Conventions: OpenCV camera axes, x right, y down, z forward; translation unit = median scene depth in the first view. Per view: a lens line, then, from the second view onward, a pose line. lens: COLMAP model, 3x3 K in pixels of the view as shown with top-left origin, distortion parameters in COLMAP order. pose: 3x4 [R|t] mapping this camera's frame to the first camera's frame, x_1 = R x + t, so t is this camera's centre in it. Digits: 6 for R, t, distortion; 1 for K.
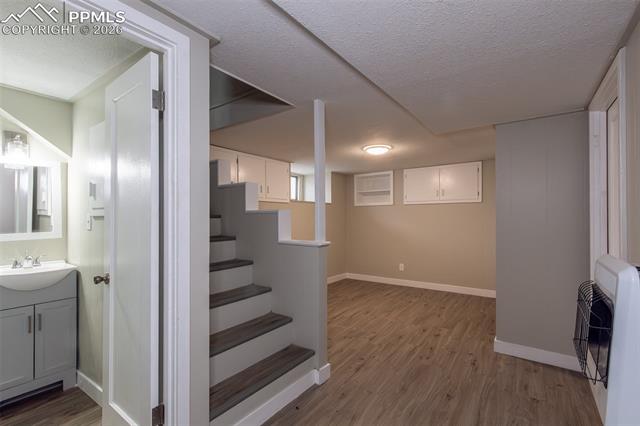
lens RADIAL K [[298.8, 0, 318.0], [0, 298.8, 216.3], [0, 0, 1]] dist [0.002607, 0.000710]
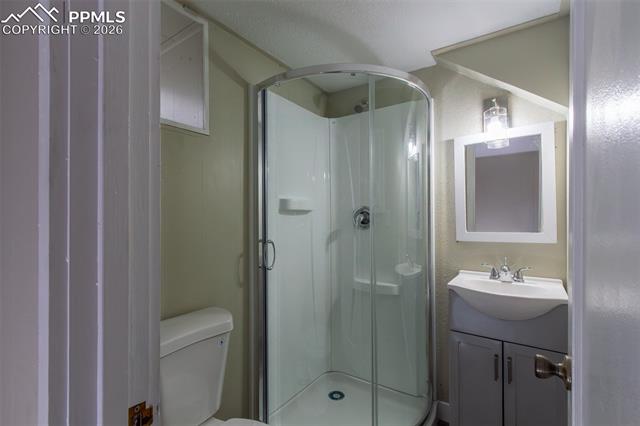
lens RADIAL K [[298.8, 0, 318.0], [0, 298.8, 216.3], [0, 0, 1]] dist [0.002607, 0.000710]
pose [[0.011812, -0.001852, -0.999929, -0.468018], [0.002226, 0.999996, -0.001826, 0.029757], [0.999928, -0.002204, 0.011816, 0.962379]]
